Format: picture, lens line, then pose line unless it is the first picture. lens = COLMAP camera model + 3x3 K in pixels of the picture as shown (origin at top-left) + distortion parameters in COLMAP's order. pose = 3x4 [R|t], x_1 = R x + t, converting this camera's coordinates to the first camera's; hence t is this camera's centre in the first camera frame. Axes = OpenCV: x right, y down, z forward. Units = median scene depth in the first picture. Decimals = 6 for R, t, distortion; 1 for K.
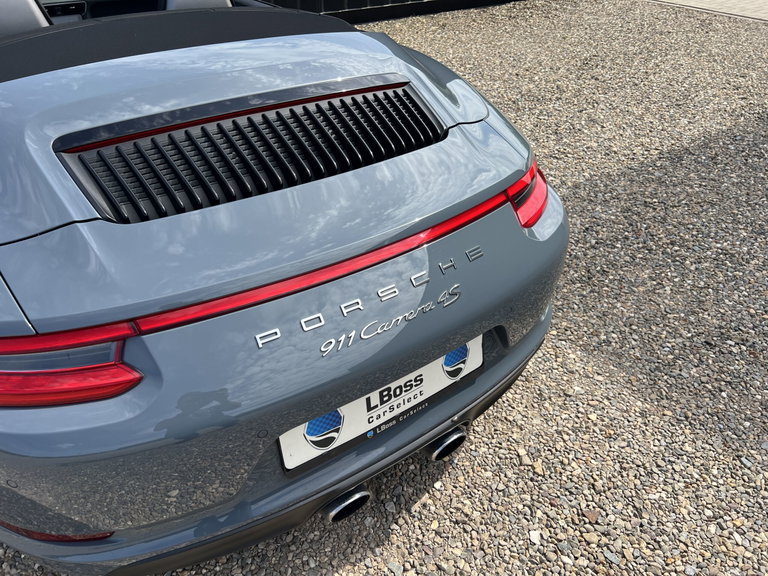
lens RADIAL K [[585.3, 0, 385.9], [0, 585.3, 290.5], [0, 0, 1]] dist [0.038046, -0.047539]
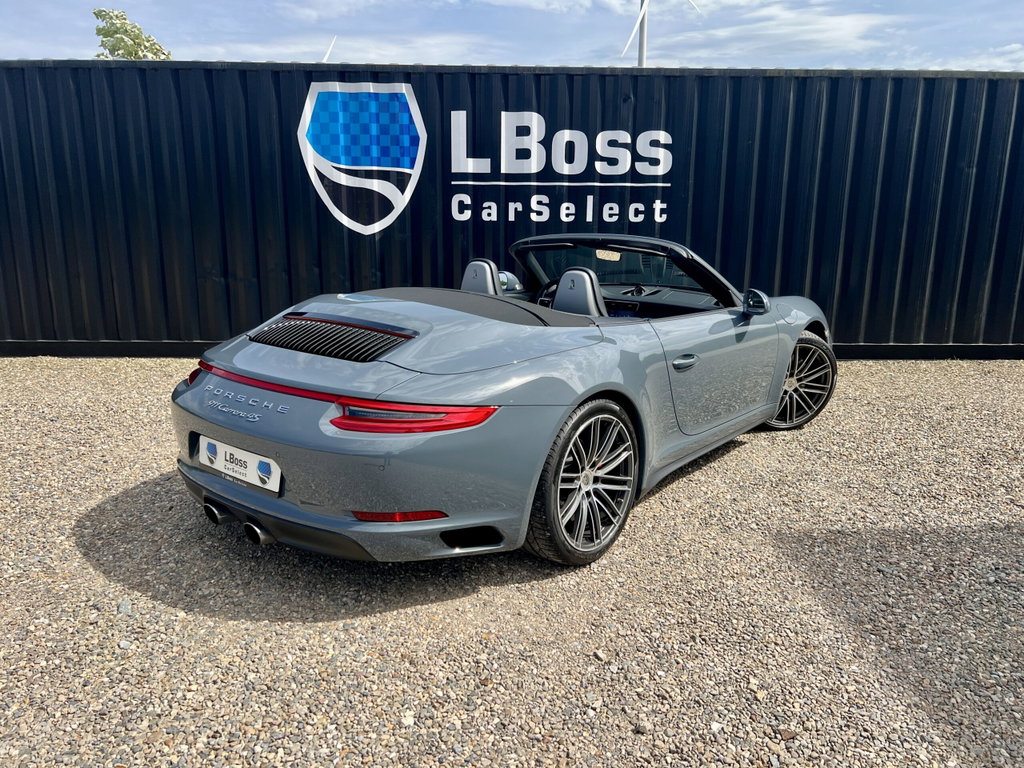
lens RADIAL K [[785.3, 0, 514.3], [0, 785.3, 386.9], [0, 0, 1]] dist [0.034636, -0.047550]
pose [[0.826445, 0.120135, -0.550051, 0.813754], [-0.324293, 0.900202, -0.290636, 0.482691], [0.460242, 0.418573, 0.782927, -0.716799]]
